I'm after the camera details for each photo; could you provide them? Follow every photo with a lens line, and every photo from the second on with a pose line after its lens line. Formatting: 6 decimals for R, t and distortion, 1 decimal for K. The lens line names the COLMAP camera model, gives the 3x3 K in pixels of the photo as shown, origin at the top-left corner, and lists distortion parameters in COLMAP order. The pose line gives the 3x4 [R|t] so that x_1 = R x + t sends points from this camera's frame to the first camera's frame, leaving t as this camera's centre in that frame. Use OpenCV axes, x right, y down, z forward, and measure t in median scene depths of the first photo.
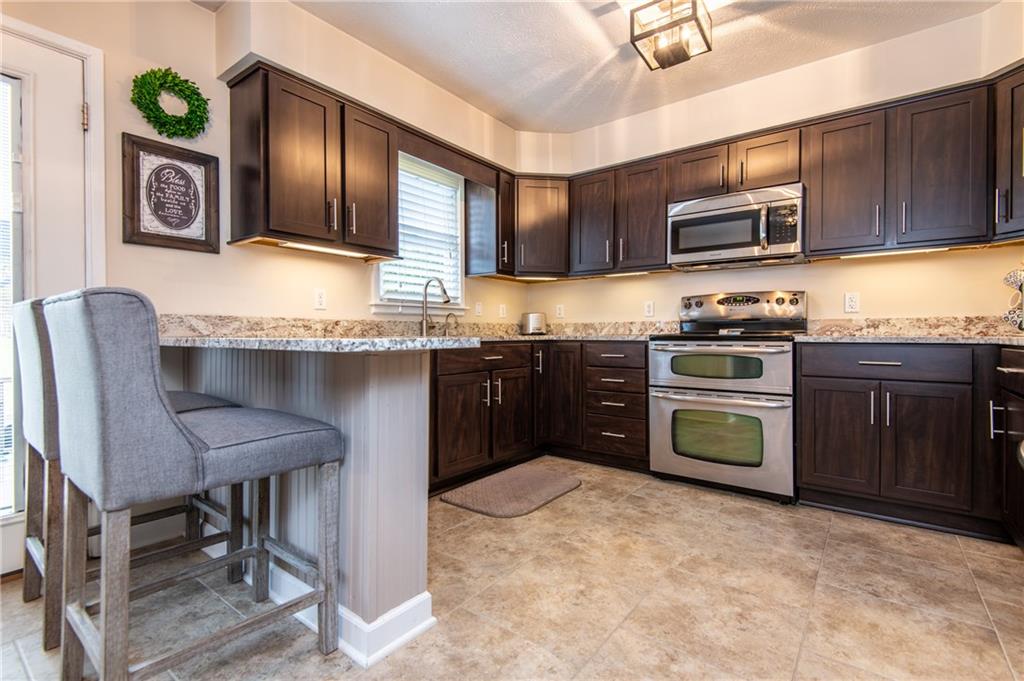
lens RADIAL K [[476.6, 0, 506.8], [0, 476.6, 332.6], [0, 0, 1]] dist [0.043289, -0.021631]
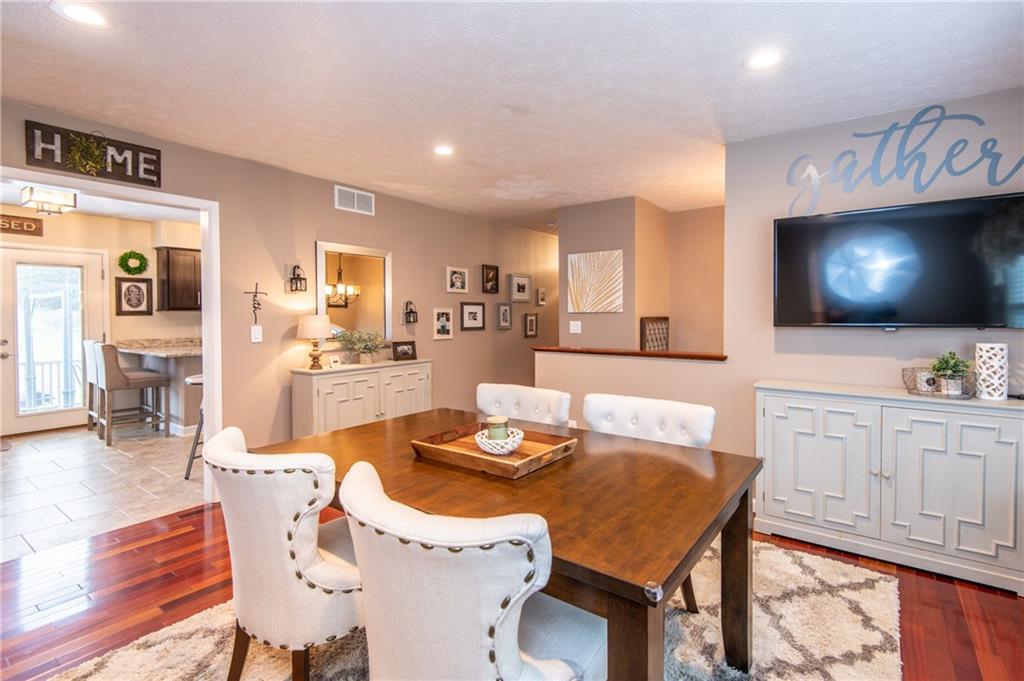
lens RADIAL K [[490.2, 0, 513.4], [0, 490.2, 321.6], [0, 0, 1]] dist [-0.000139, -0.000949]
pose [[0.999633, -0.002433, 0.026981, 1.130657], [0.002096, 0.999920, 0.012503, -0.139226], [-0.027009, -0.012442, 0.999558, -1.497793]]
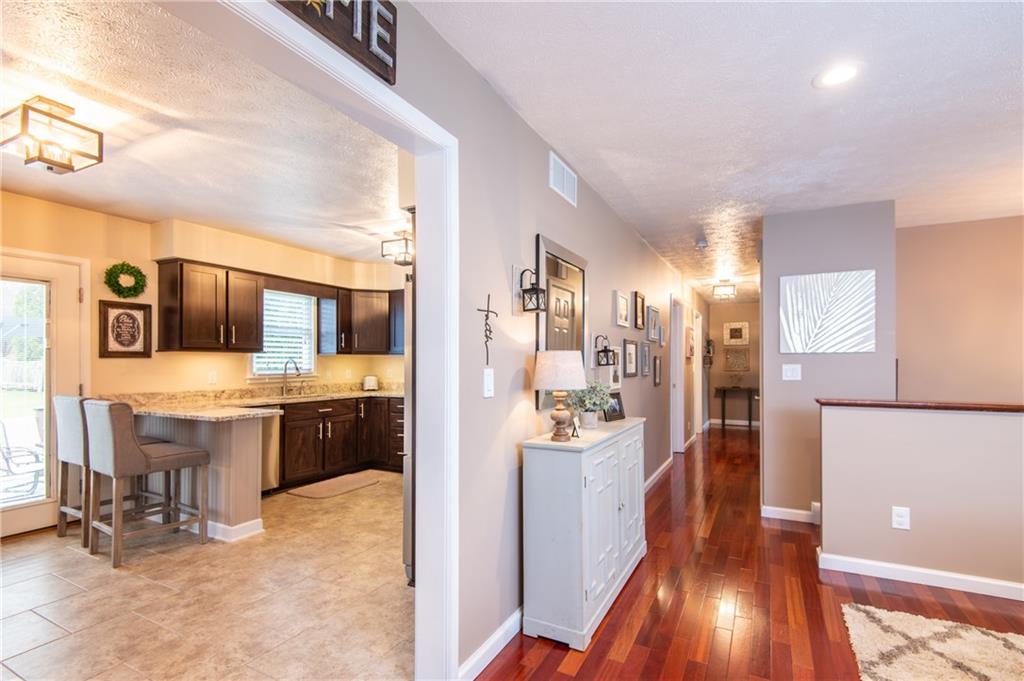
lens RADIAL K [[481.2, 0, 514.0], [0, 481.2, 359.9], [0, 0, 1]] dist [0.001028, -0.001122]
pose [[0.983961, -0.000734, 0.178382, 0.363507], [0.002462, 0.999952, -0.009463, -0.119458], [-0.178367, 0.009750, 0.983916, -0.881279]]
